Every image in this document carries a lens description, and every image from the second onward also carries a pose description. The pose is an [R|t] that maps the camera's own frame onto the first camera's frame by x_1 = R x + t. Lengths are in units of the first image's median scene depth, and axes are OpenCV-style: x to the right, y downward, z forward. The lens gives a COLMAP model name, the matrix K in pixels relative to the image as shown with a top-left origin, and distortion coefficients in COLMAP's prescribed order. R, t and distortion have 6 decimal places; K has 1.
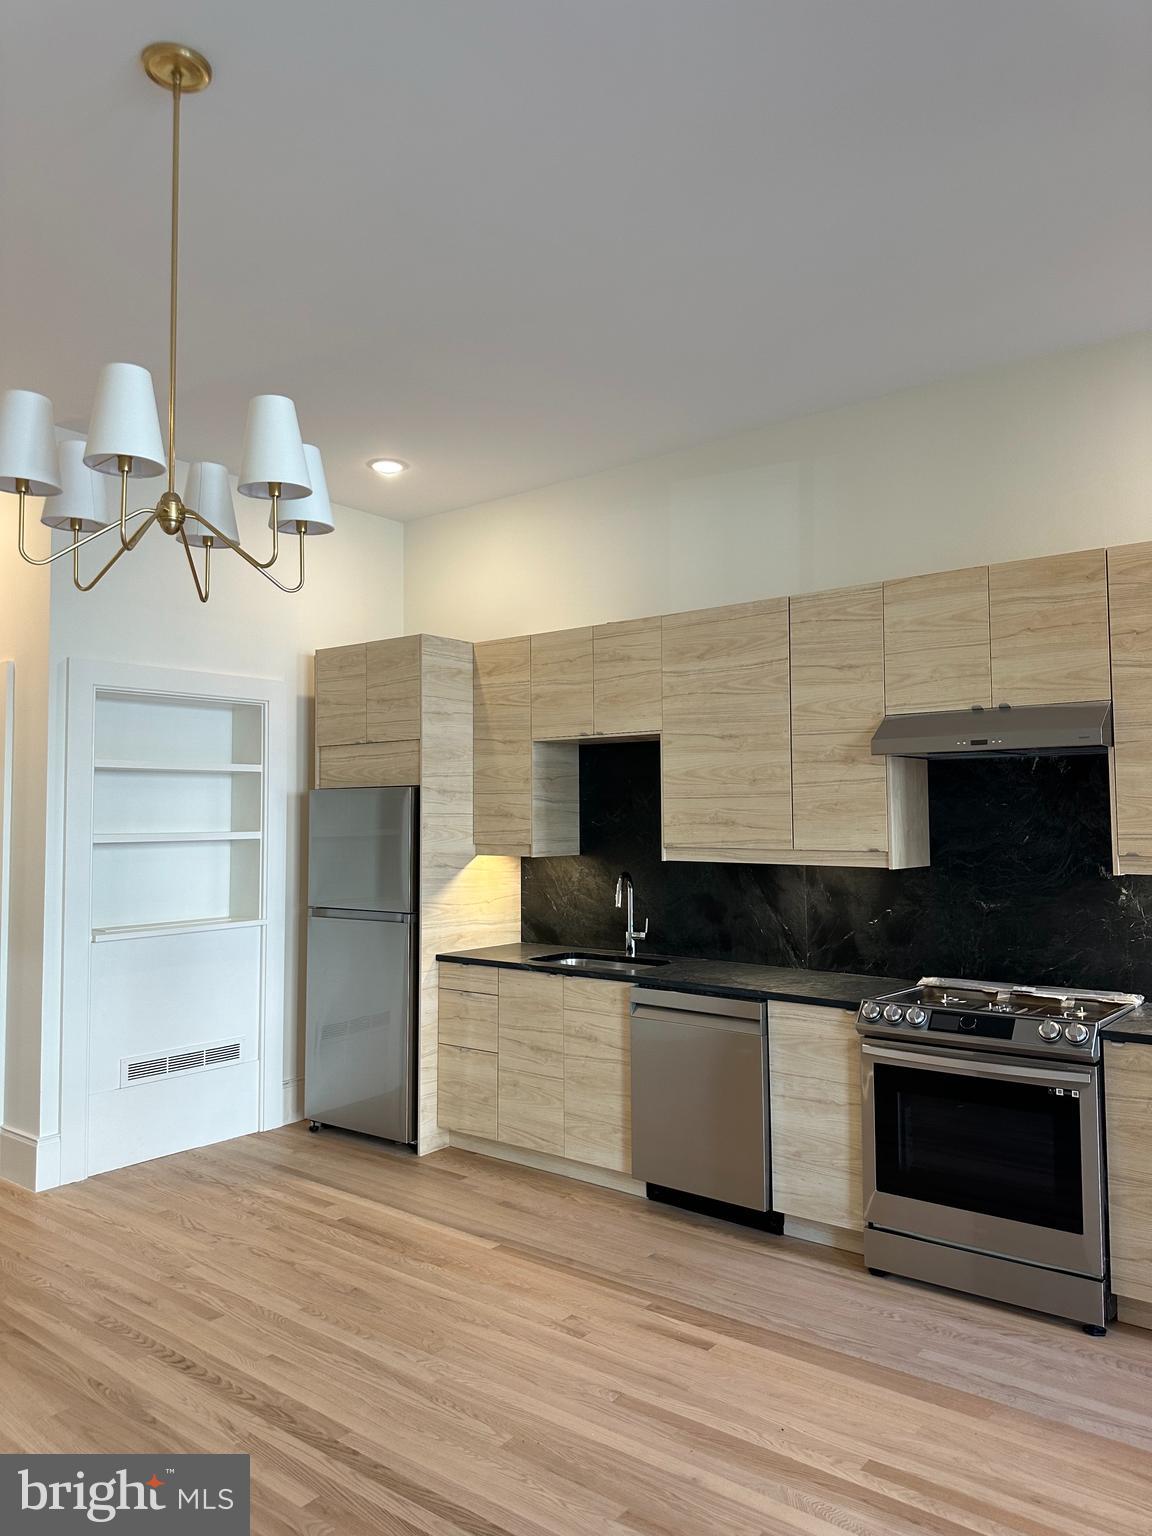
lens RADIAL K [[1069.3, 0, 564.2], [0, 1069.3, 764.3], [0, 0, 1]] dist [0.127631, -0.182714]
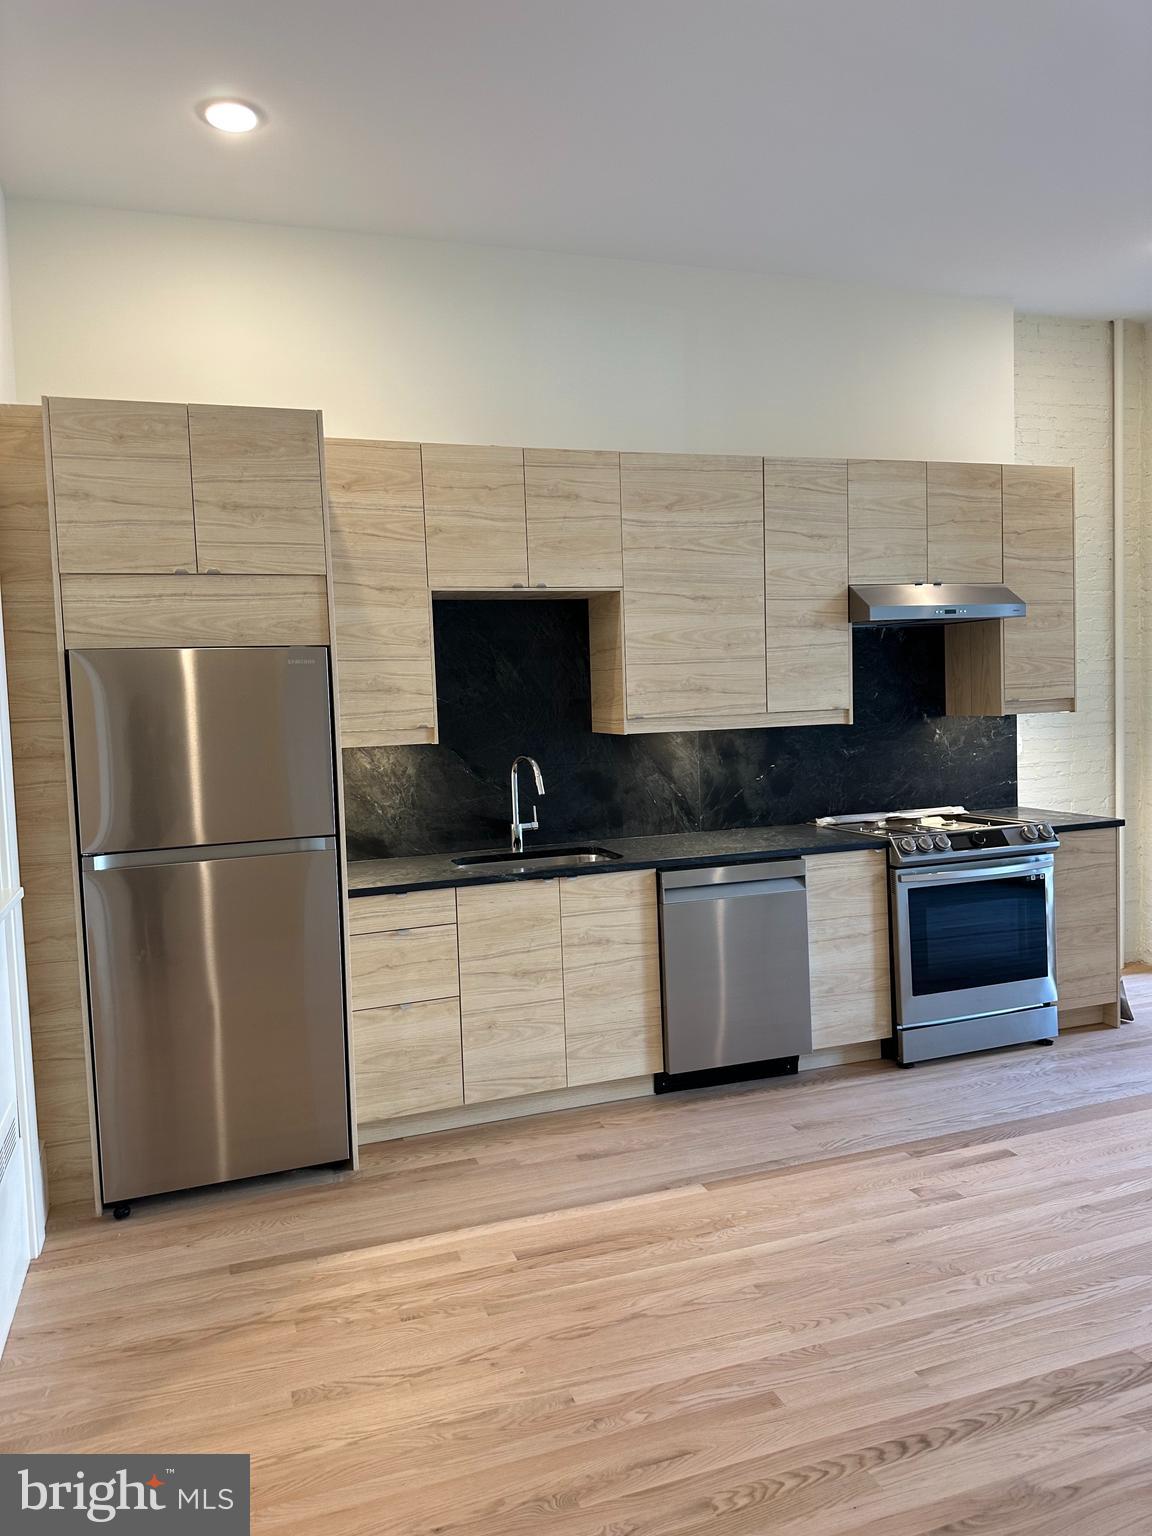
lens RADIAL K [[1069.3, 0, 564.2], [0, 1069.3, 764.3], [0, 0, 1]] dist [0.127631, -0.182714]
pose [[0.532472, -0.071762, 0.843400, -0.750430], [-0.009764, 0.995813, 0.090895, 0.036913], [-0.846391, -0.056634, 0.529542, 0.614406]]
